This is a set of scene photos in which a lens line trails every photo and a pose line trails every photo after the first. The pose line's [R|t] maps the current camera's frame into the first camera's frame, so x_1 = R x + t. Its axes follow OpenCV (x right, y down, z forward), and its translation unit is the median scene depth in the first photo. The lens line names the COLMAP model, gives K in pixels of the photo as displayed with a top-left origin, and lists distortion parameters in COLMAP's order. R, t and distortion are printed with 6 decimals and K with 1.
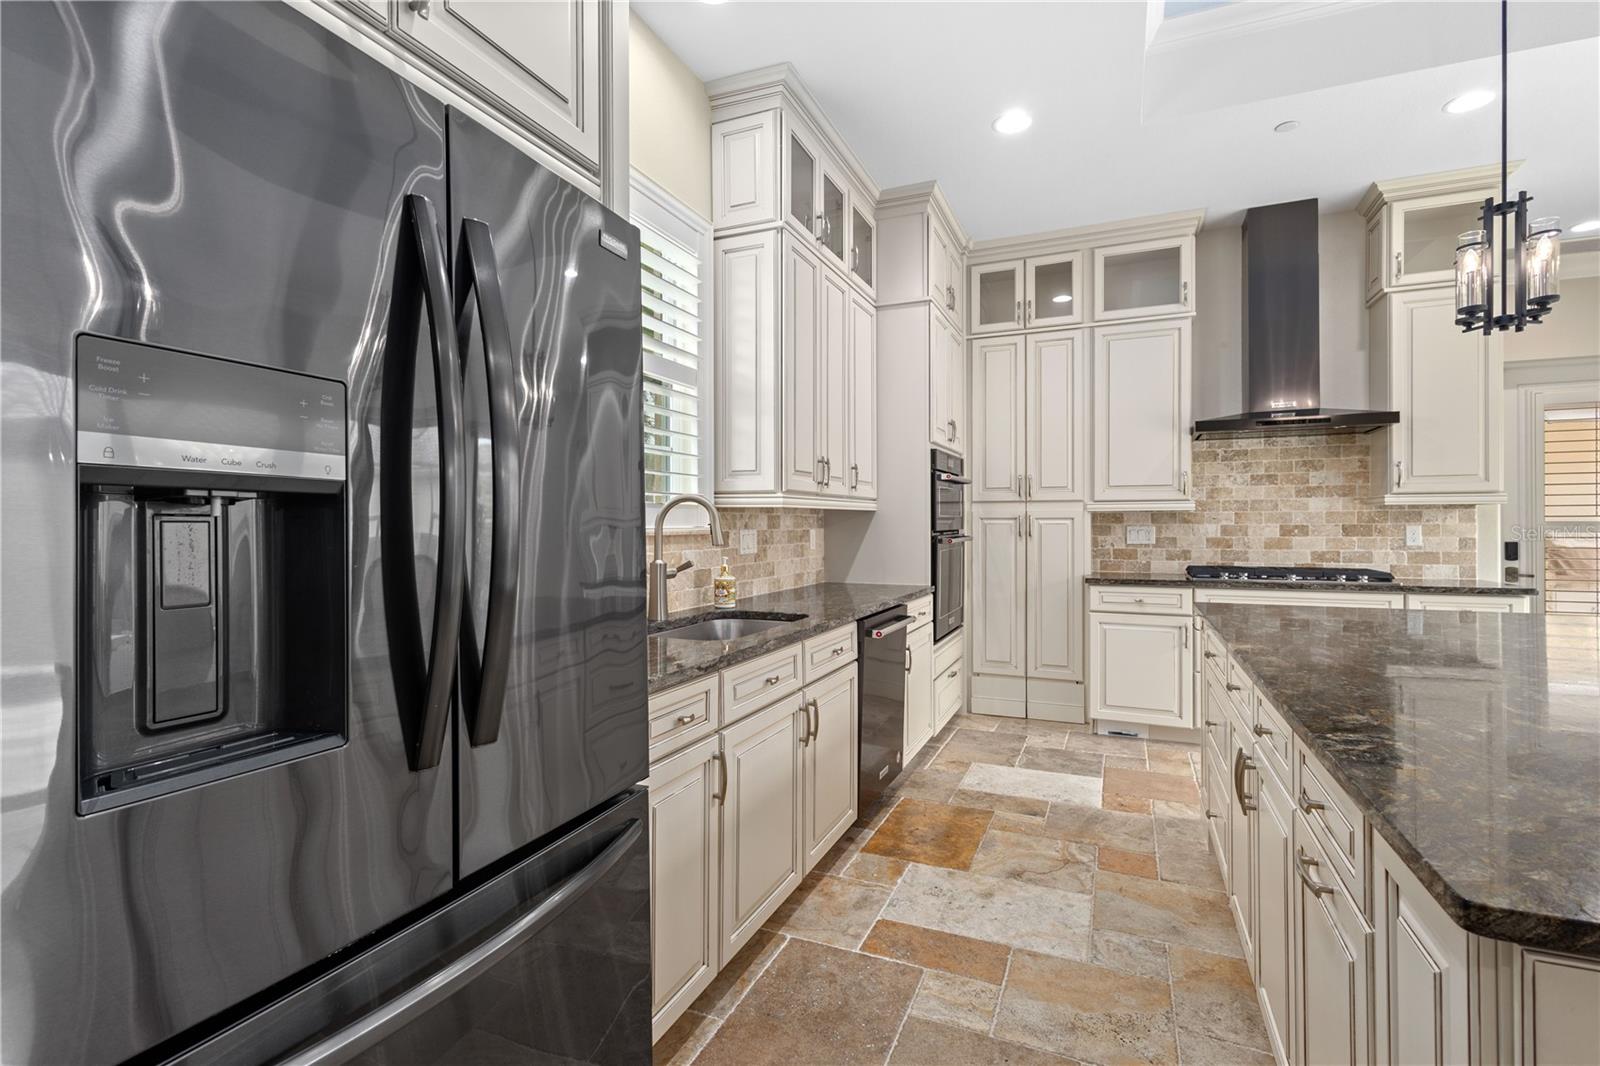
lens RADIAL K [[741.7, 0, 800.2], [0, 741.7, 520.8], [0, 0, 1]] dist [0.010984, -0.002156]
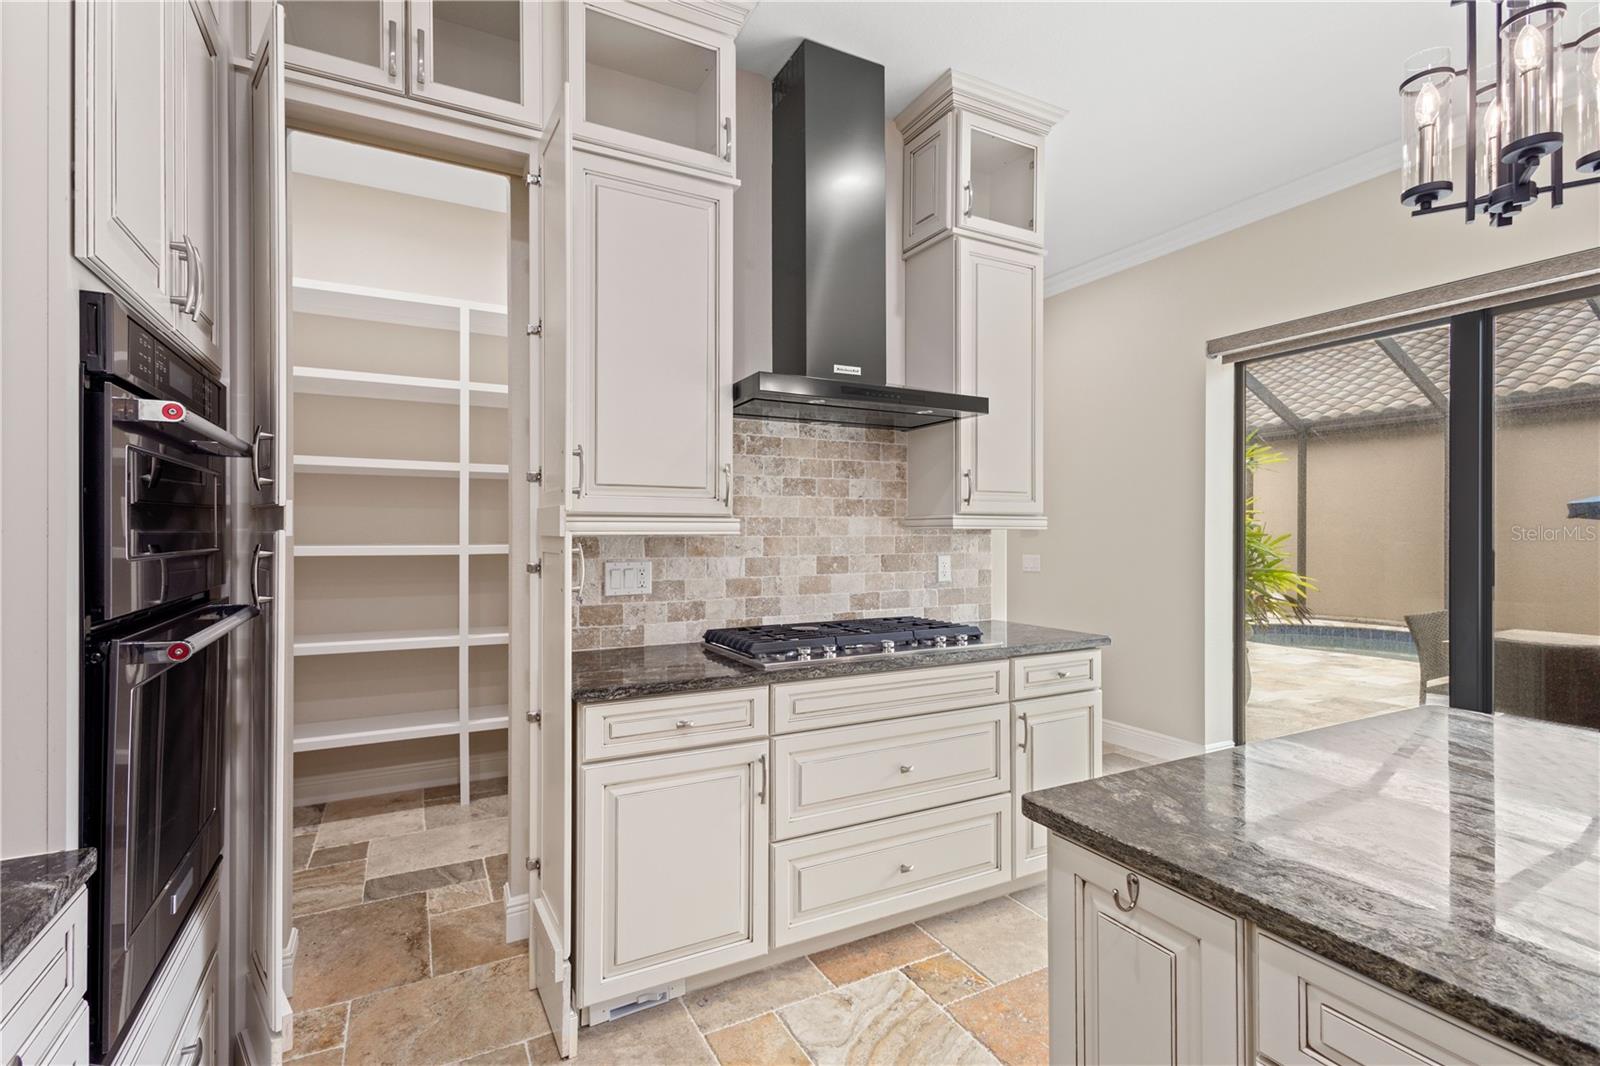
lens RADIAL K [[741.7, 0, 799.4], [0, 741.7, 535.5], [0, 0, 1]] dist [0.010984, -0.002156]
pose [[0.624063, -0.000394, 0.781374, 0.128913], [-0.003030, 0.999991, 0.002924, -0.016226], [-0.781368, -0.004192, 0.624056, 0.646076]]
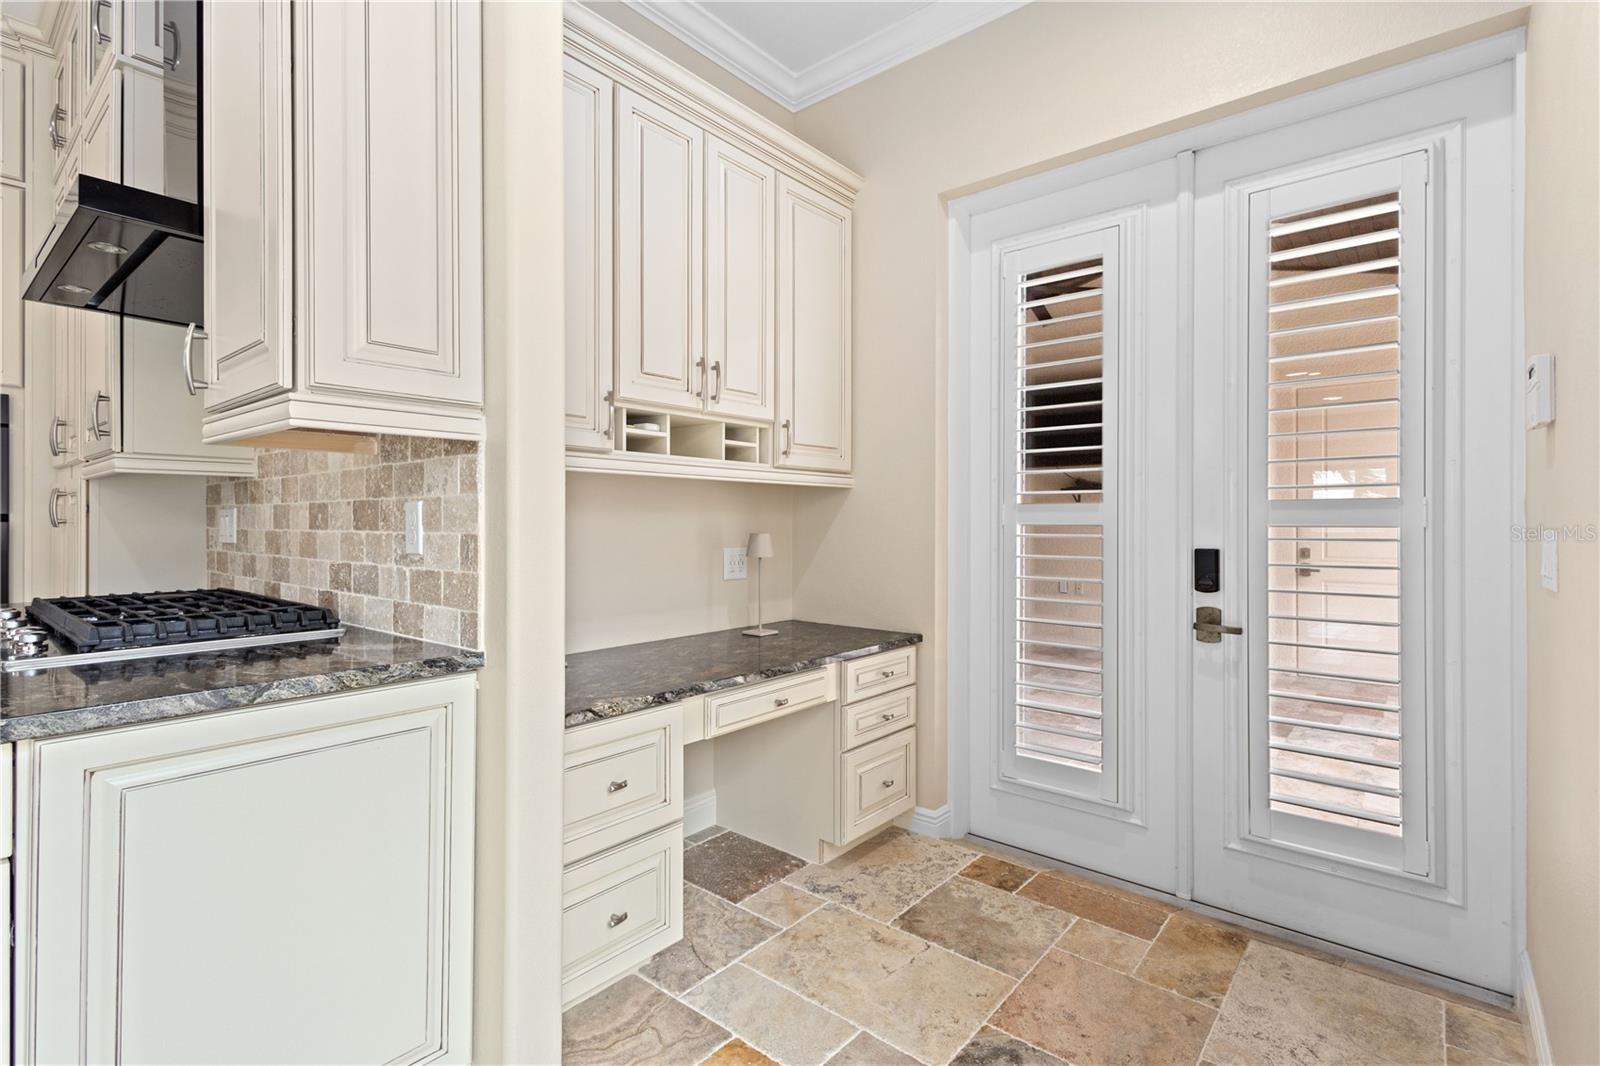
lens RADIAL K [[741.7, 0, 801.1], [0, 741.7, 522.5], [0, 0, 1]] dist [0.010984, -0.002156]
pose [[0.958007, 0.005101, -0.286699, 1.140769], [-0.003446, 0.999974, 0.006275, 0.014429], [0.286724, -0.005023, 0.958000, 0.699613]]
